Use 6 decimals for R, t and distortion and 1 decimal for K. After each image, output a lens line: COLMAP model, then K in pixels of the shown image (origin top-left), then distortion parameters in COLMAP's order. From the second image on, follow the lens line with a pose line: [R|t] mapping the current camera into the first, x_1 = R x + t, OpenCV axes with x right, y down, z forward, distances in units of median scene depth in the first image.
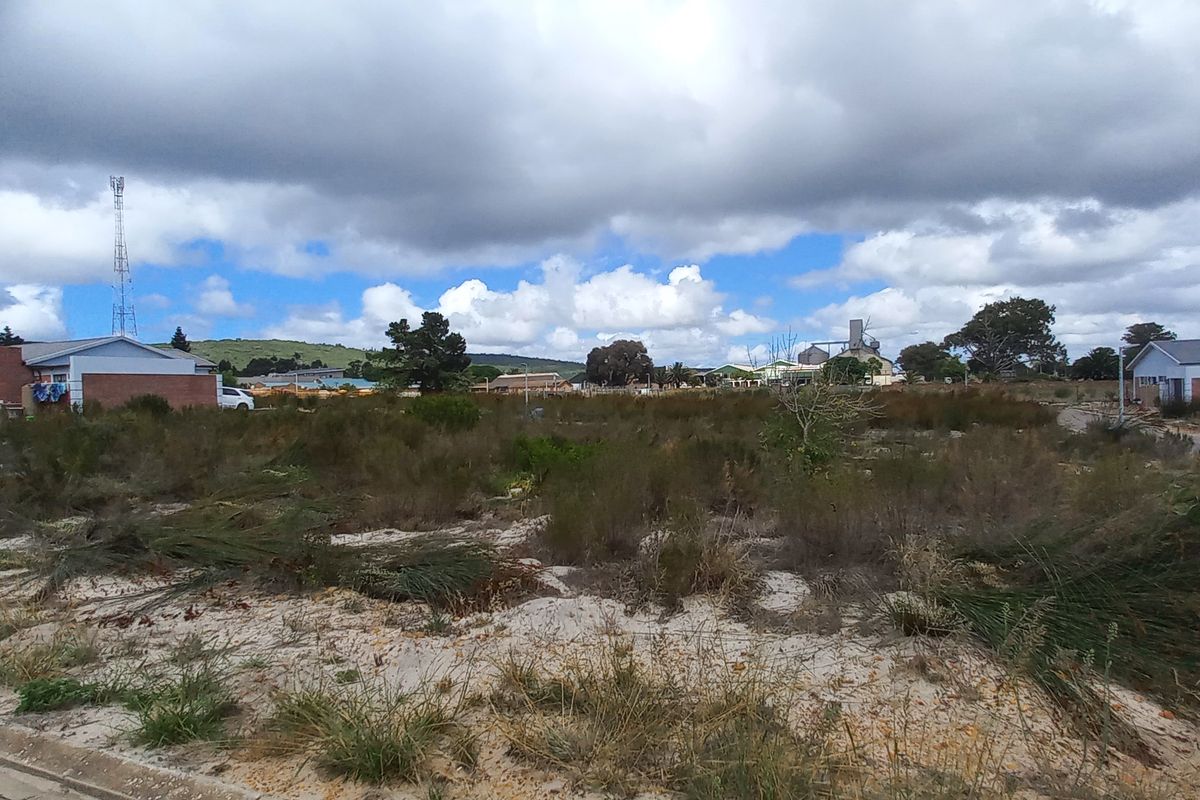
lens RADIAL K [[709.9, 0, 598.0], [0, 709.9, 396.8], [0, 0, 1]] dist [0.020795, -0.000367]
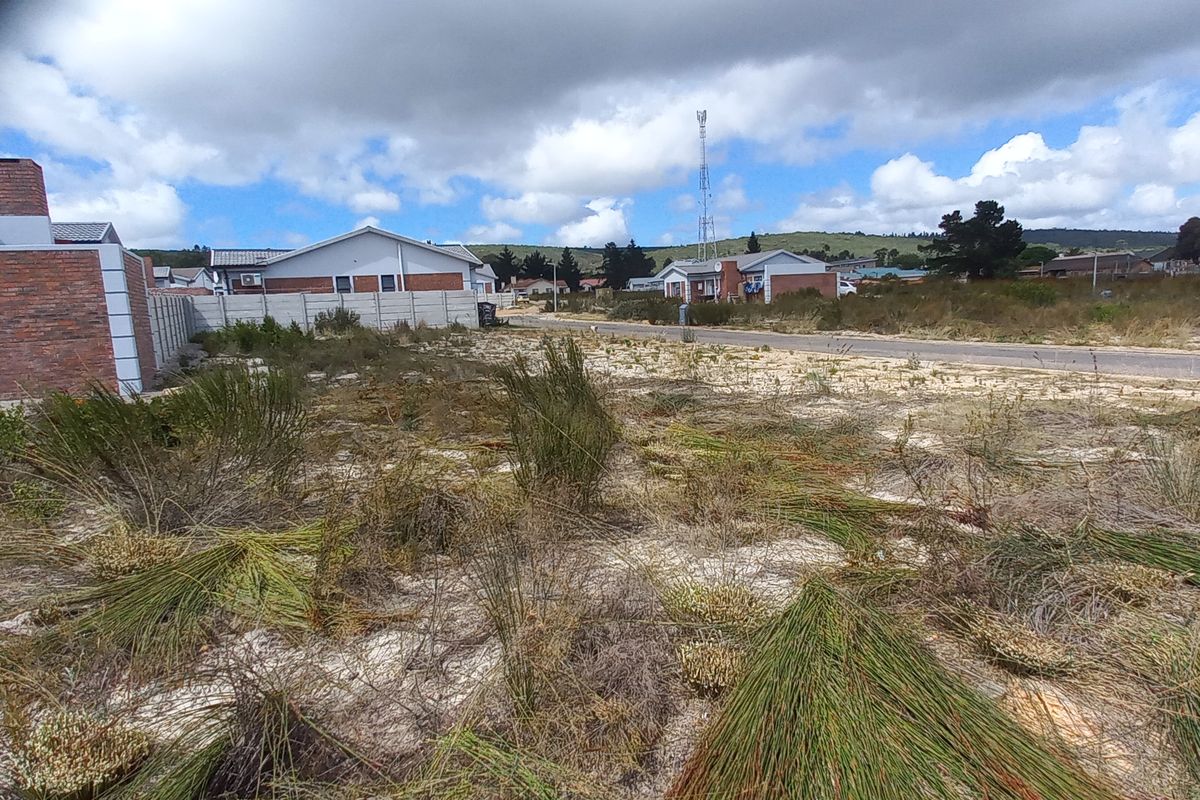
lens RADIAL K [[765.8, 0, 587.2], [0, 765.8, 391.3], [0, 0, 1]] dist [0.030495, -0.016952]
pose [[0.785519, 0.058488, -0.616067, 0.019338], [0.025201, 0.991674, 0.126280, -0.000414], [0.618324, -0.114721, 0.777506, -0.261291]]
